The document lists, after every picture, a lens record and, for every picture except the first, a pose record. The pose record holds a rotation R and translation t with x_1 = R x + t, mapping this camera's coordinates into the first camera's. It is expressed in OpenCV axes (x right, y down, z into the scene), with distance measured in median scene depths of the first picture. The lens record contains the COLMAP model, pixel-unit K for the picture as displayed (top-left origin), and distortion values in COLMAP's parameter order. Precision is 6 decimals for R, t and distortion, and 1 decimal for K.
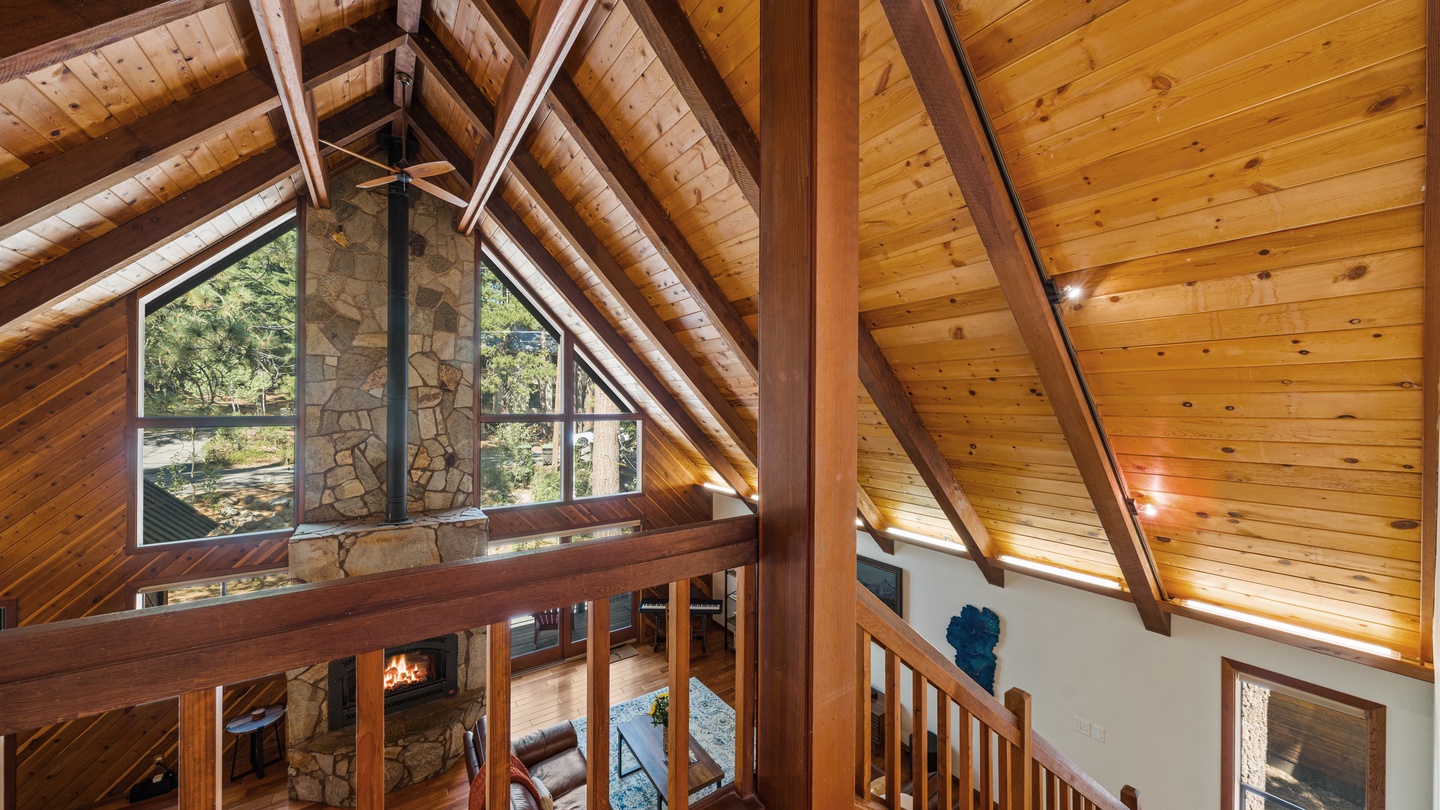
lens RADIAL K [[492.2, 0, 720.6], [0, 492.2, 404.1], [0, 0, 1]] dist [0.001423, -0.000015]
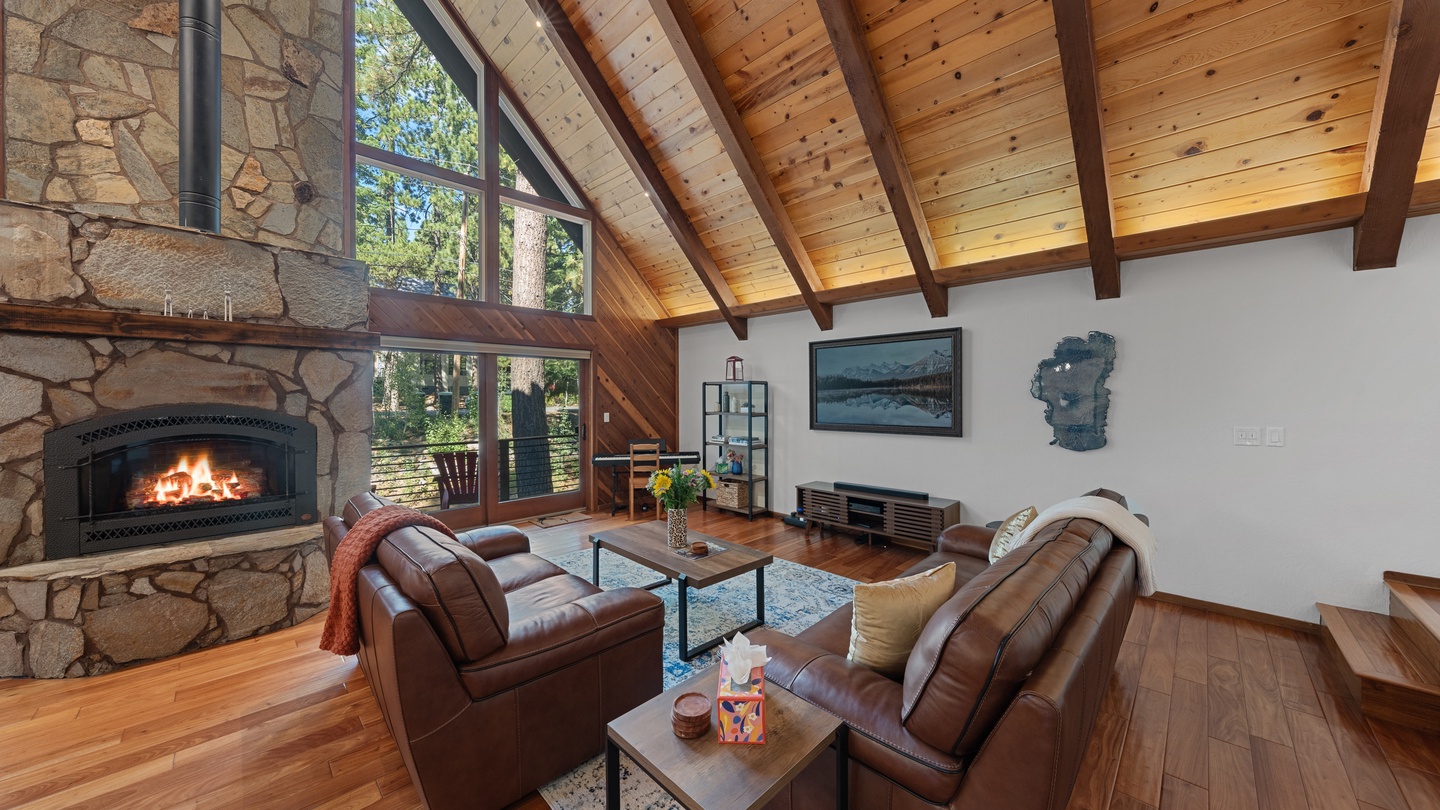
lens RADIAL K [[491.6, 0, 719.0], [0, 491.6, 401.6], [0, 0, 1]] dist [-0.001739, 0.000211]
pose [[0.983665, -0.006012, 0.179907, -0.143566], [0.005560, 0.999980, 0.003017, 0.431180], [-0.179921, -0.001967, 0.983679, 0.295206]]
